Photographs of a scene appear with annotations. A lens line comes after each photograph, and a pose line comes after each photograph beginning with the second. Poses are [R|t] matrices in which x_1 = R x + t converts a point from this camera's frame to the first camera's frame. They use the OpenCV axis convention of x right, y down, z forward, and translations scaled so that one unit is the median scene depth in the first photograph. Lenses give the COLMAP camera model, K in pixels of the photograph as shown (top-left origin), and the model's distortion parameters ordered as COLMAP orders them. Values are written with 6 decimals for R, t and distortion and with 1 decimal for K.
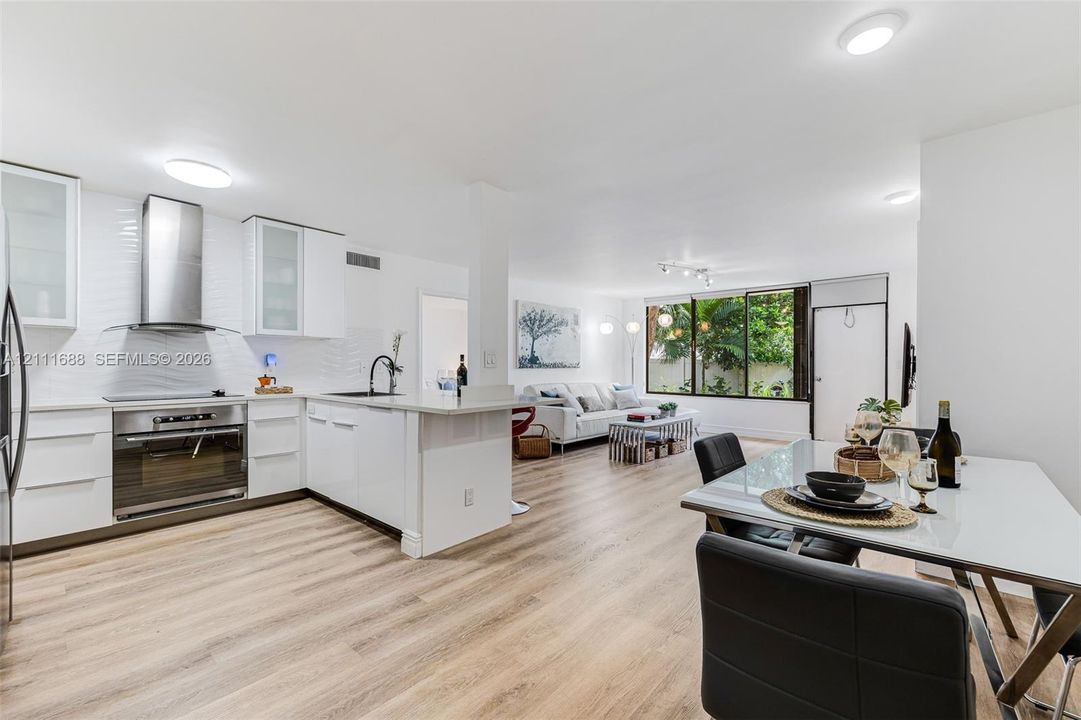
lens RADIAL K [[454.5, 0, 537.5], [0, 454.5, 365.7], [0, 0, 1]] dist [0.002381, -0.000392]
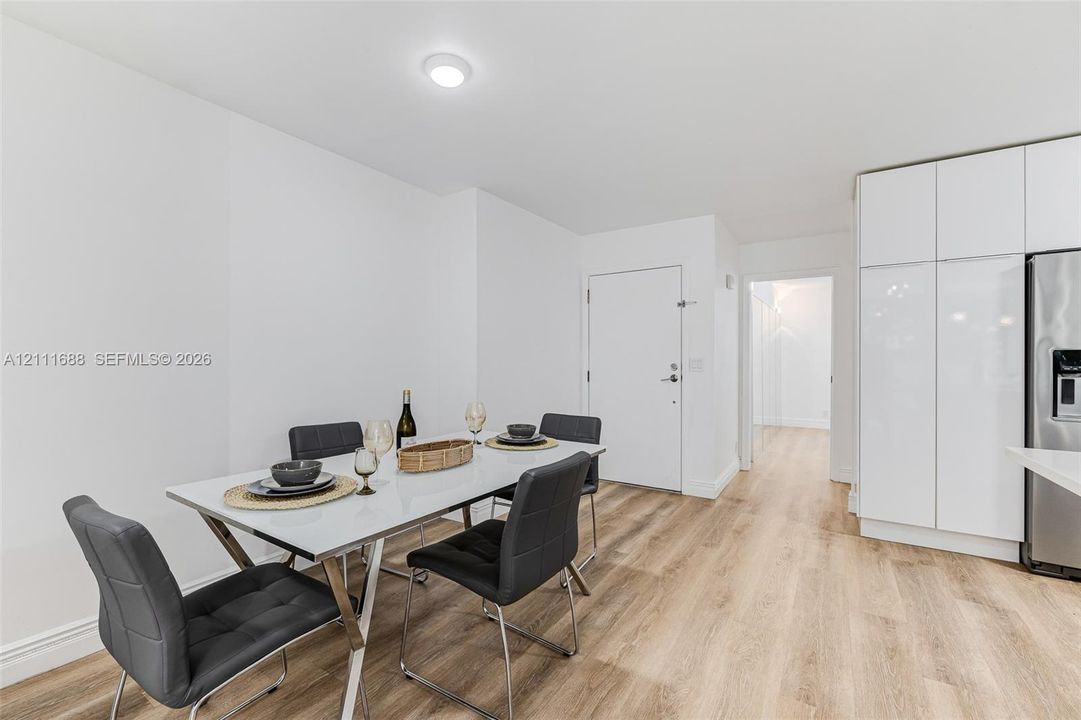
lens RADIAL K [[454.5, 0, 544.2], [0, 454.5, 359.7], [0, 0, 1]] dist [0.002381, -0.000392]
pose [[-0.986257, -0.005771, -0.165115, 0.332355], [-0.006309, 0.999976, 0.002732, -0.005699], [0.165095, 0.003736, -0.986271, 1.063564]]
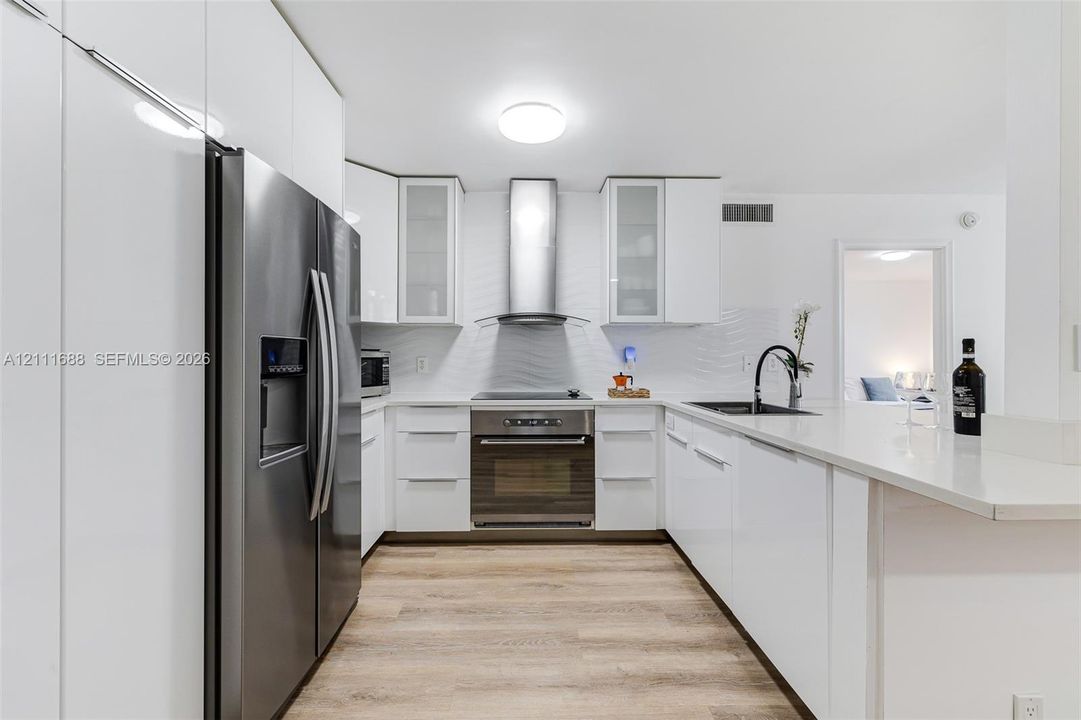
lens RADIAL K [[454.5, 0, 536.1], [0, 454.5, 356.6], [0, 0, 1]] dist [0.002381, -0.000392]
pose [[0.683344, -0.004436, -0.730083, -0.131557], [-0.000025, 0.999981, -0.006099, -0.004453], [0.730097, 0.004186, 0.683331, 0.394614]]
